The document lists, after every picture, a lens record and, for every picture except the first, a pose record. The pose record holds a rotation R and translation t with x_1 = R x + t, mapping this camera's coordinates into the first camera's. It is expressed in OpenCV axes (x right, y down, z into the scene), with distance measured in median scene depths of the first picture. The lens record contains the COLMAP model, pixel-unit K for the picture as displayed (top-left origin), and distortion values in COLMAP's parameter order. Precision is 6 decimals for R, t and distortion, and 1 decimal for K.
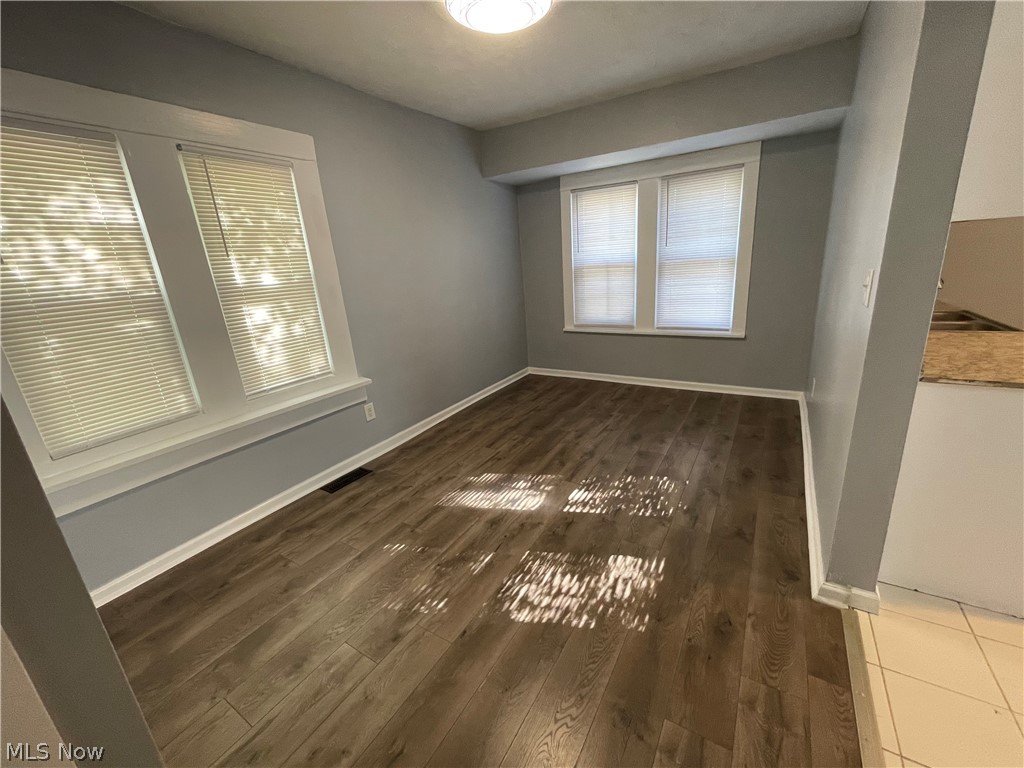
lens RADIAL K [[417.9, 0, 511.5], [0, 417.9, 385.9], [0, 0, 1]] dist [0.000205, -0.000017]
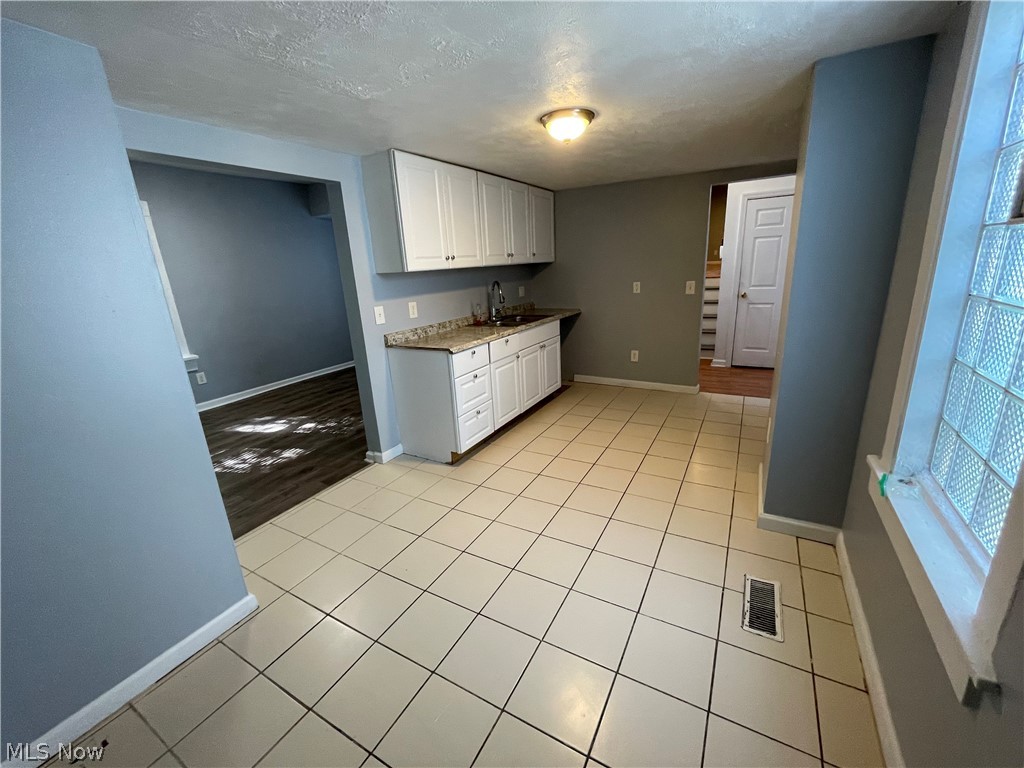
lens RADIAL K [[417.9, 0, 507.3], [0, 417.9, 387.8], [0, 0, 1]] dist [0.000205, -0.000017]
pose [[0.999463, 0.010694, 0.030964, 0.878053], [-0.010638, 0.999941, -0.001958, 0.107538], [-0.030983, 0.001627, 0.999519, -0.655275]]
